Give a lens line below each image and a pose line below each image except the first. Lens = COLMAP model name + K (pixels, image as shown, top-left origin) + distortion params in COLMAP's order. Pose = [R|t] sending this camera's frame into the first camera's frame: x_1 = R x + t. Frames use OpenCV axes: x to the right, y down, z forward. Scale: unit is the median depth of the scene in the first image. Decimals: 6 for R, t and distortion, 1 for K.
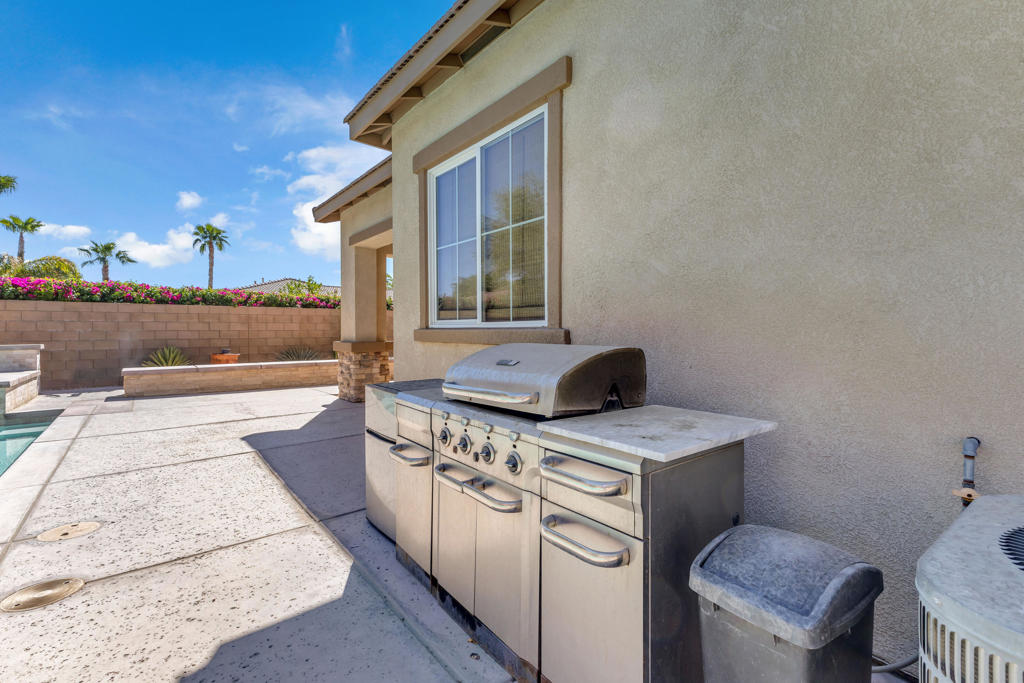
lens RADIAL K [[449.6, 0, 514.4], [0, 449.6, 336.2], [0, 0, 1]] dist [0.008326, -0.001059]
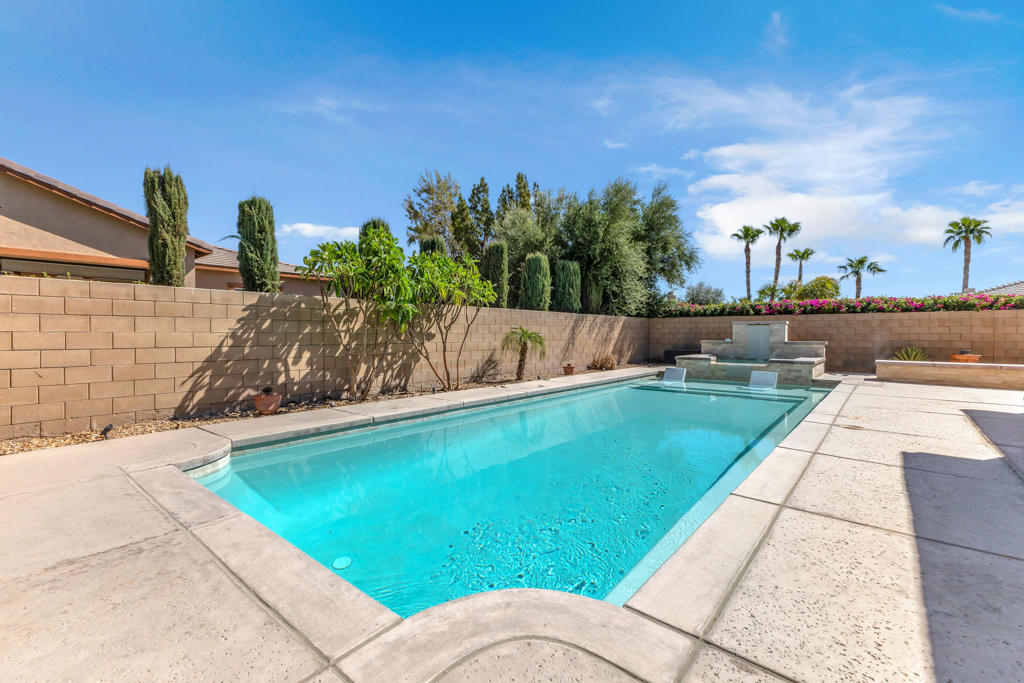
lens RADIAL K [[441.1, 0, 509.7], [0, 441.1, 336.1], [0, 0, 1]] dist [-0.000753, -0.001065]
pose [[0.170424, 0.008989, -0.985330, 0.251890], [-0.015854, 0.999854, 0.006380, 0.005396], [0.985243, 0.014534, 0.170542, -0.310026]]
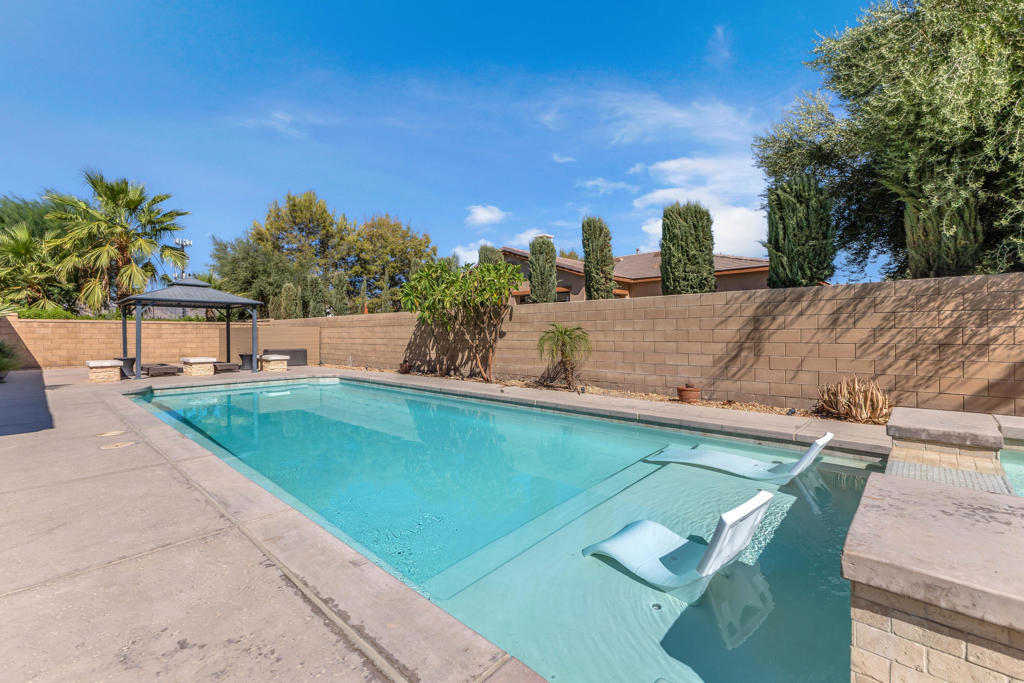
lens RADIAL K [[448.8, 0, 514.6], [0, 448.8, 332.8], [0, 0, 1]] dist [0.015929, 0.000124]
pose [[-0.991527, 0.006343, -0.129749, -0.604743], [0.004518, 0.999887, 0.014355, -0.004391], [0.129826, 0.013647, -0.991443, 0.782872]]
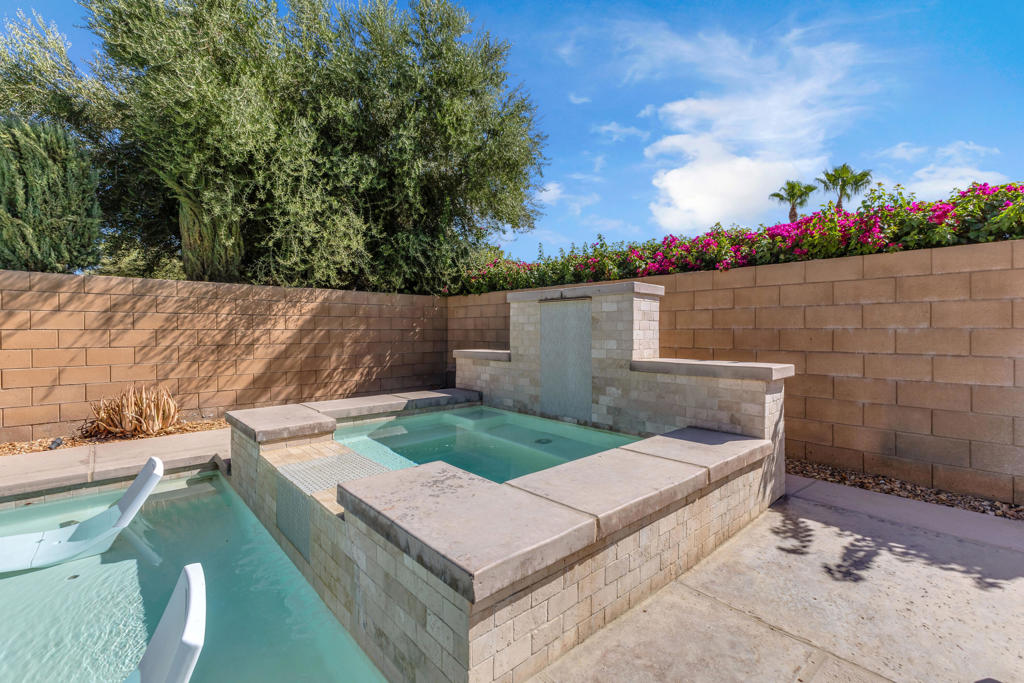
lens RADIAL K [[446.5, 0, 515.6], [0, 446.5, 330.1], [0, 0, 1]] dist [0.004393, 0.000008]
pose [[0.048626, 0.000560, -0.998817, -0.592477], [-0.015326, 0.999883, -0.000185, -0.005619], [0.998699, 0.015317, 0.048628, 0.652955]]
